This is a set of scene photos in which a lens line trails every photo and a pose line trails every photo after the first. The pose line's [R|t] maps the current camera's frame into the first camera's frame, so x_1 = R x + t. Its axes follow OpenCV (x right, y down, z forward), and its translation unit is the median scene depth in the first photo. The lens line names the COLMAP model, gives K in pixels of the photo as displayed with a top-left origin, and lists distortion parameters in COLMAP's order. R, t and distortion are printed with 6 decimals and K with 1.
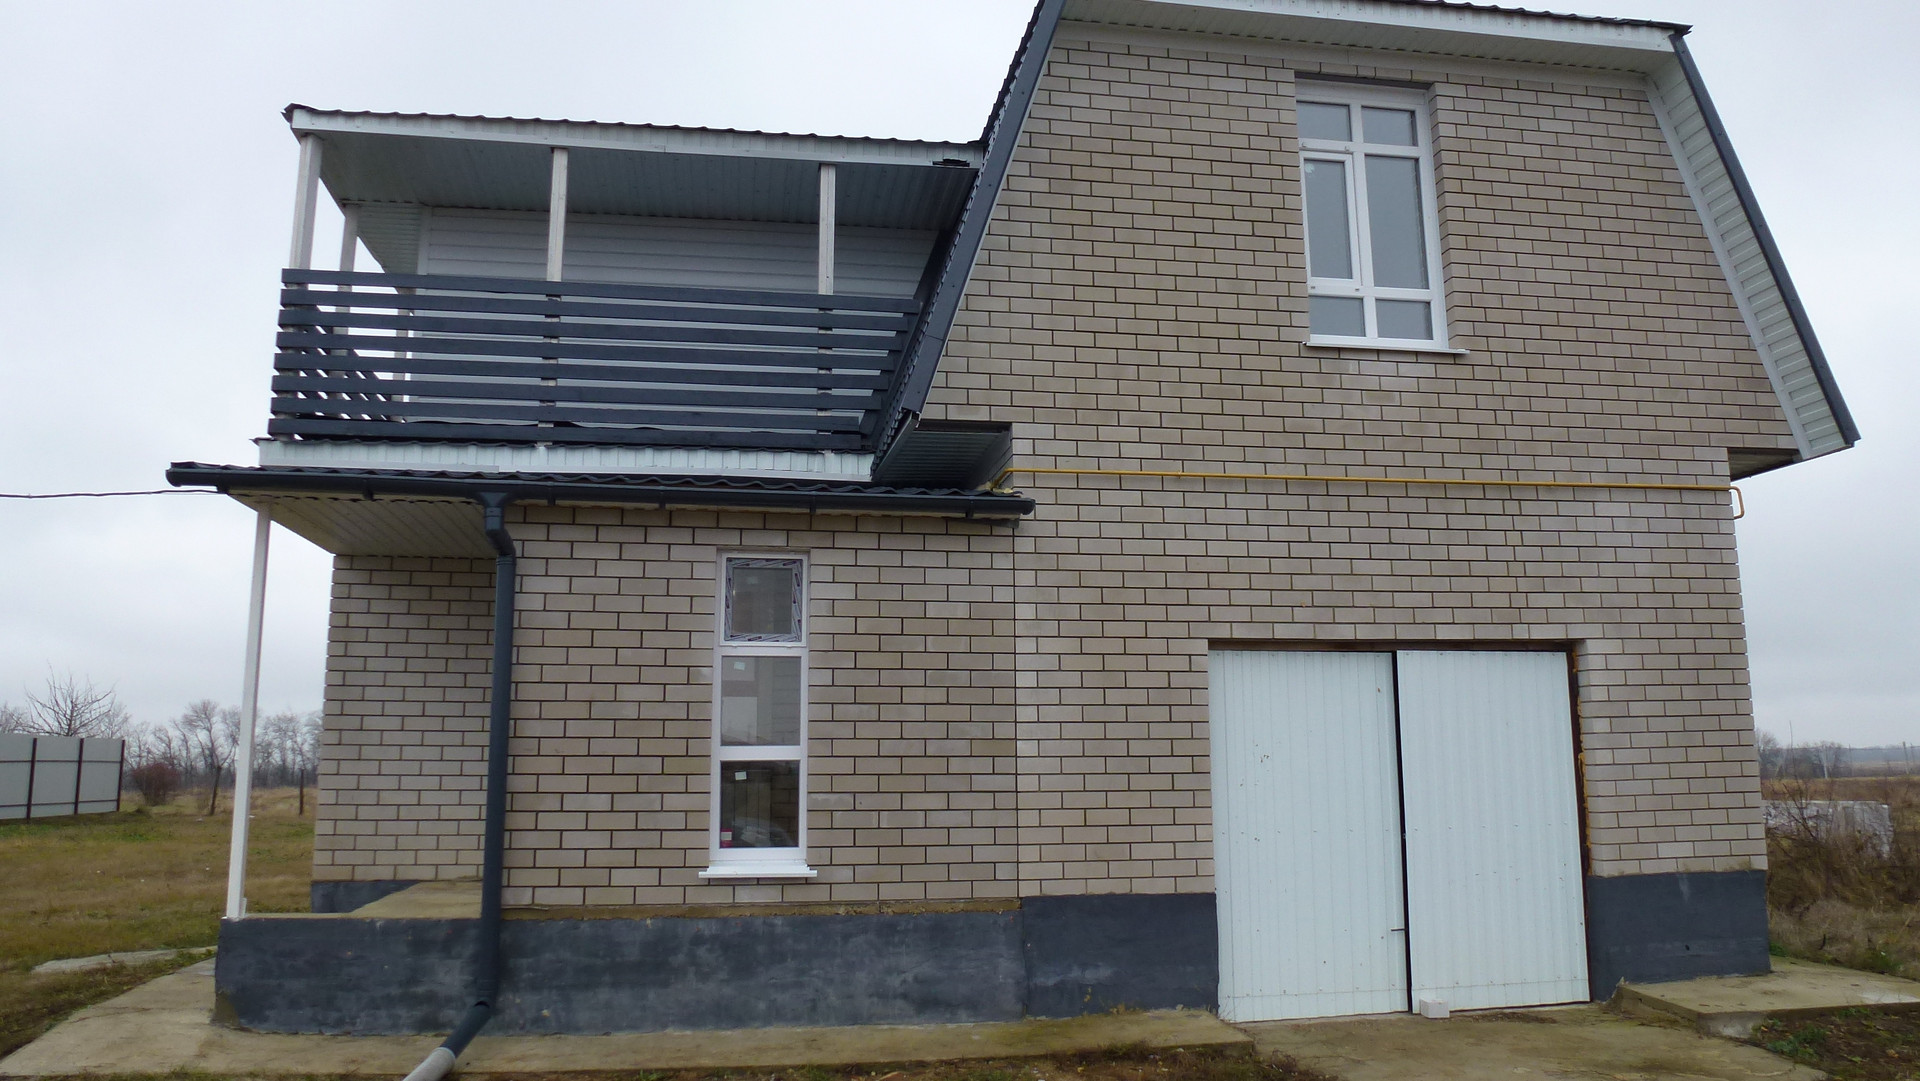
lens RADIAL K [[1369.9, 0, 960.0], [0, 1369.9, 540.5], [0, 0, 1]] dist [-0.075038, 0.004023]
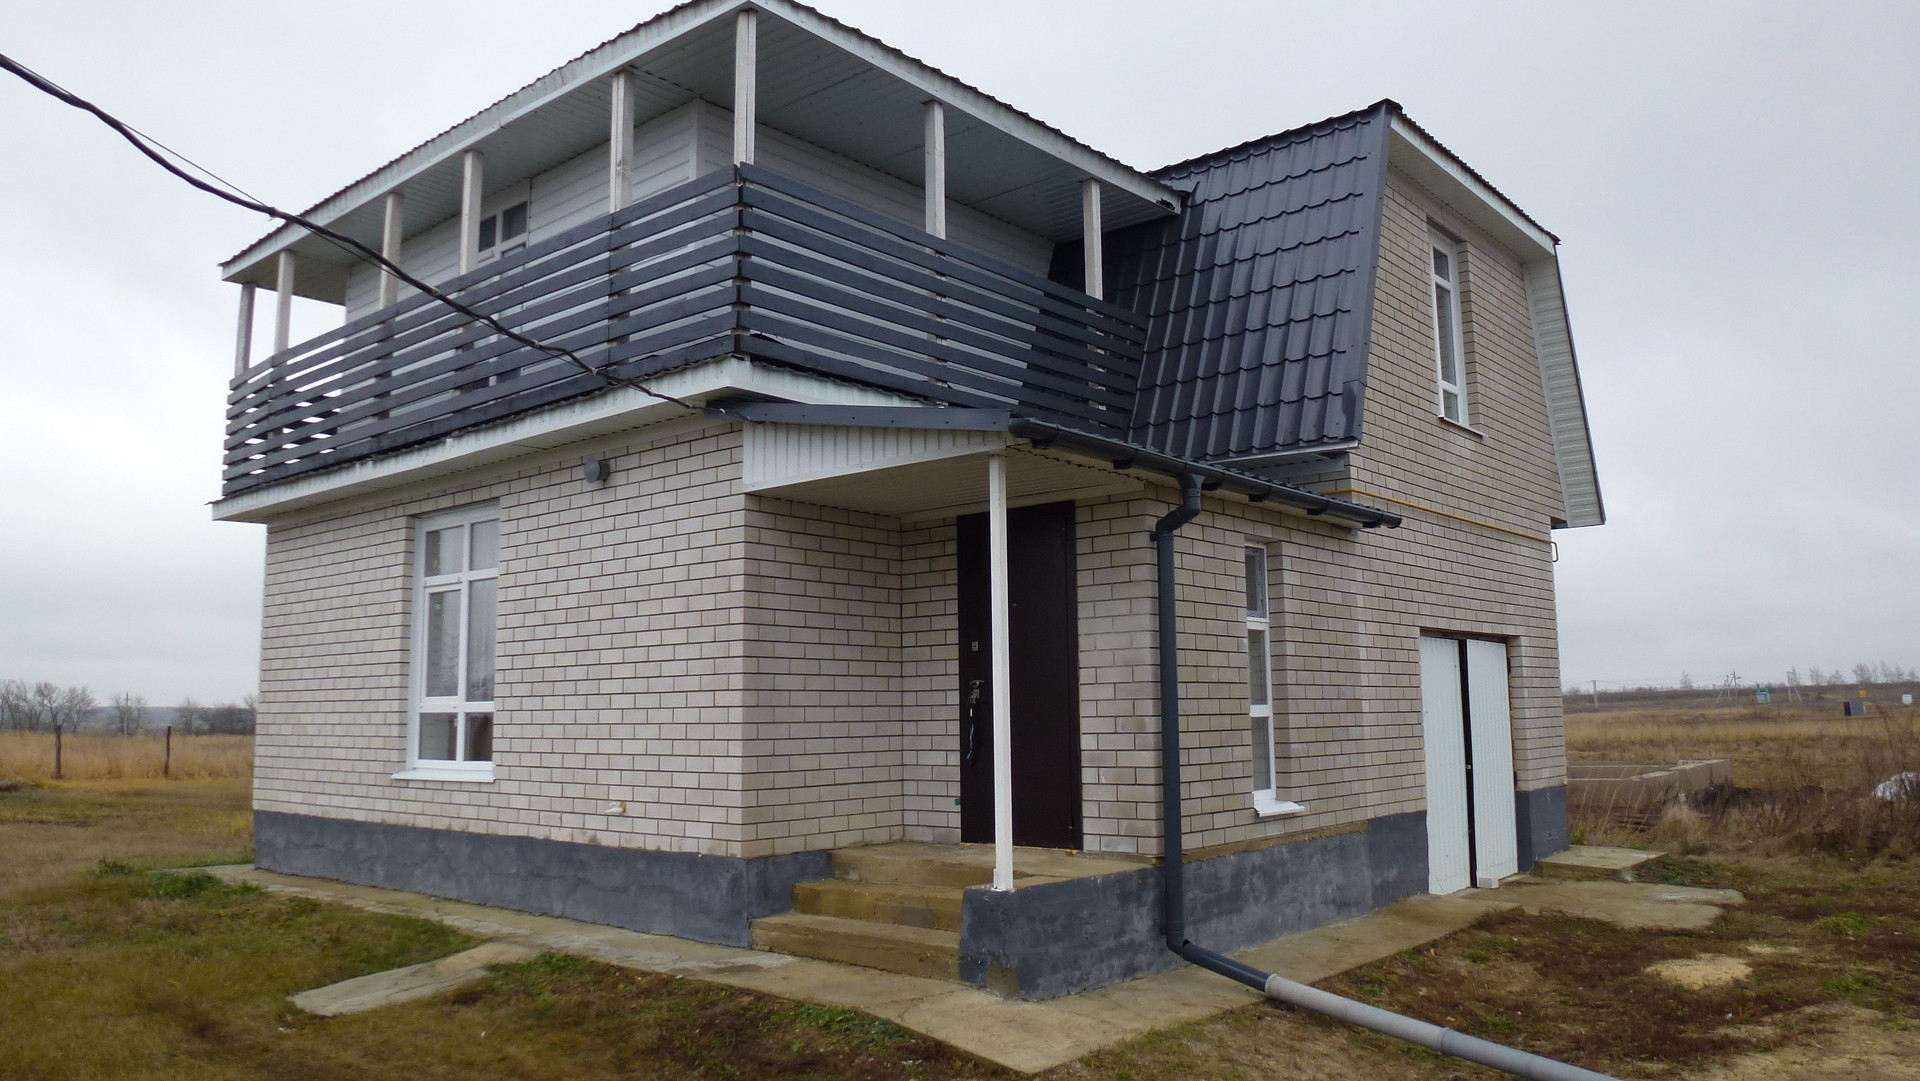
lens RADIAL K [[1369.9, 0, 960.0], [0, 1369.9, 540.5], [0, 0, 1]] dist [-0.075038, 0.004023]
pose [[0.766710, 0.077862, 0.637254, -1.121690], [-0.097613, 0.995216, -0.004156, 0.038406], [-0.634529, -0.059018, 0.770643, 0.260593]]
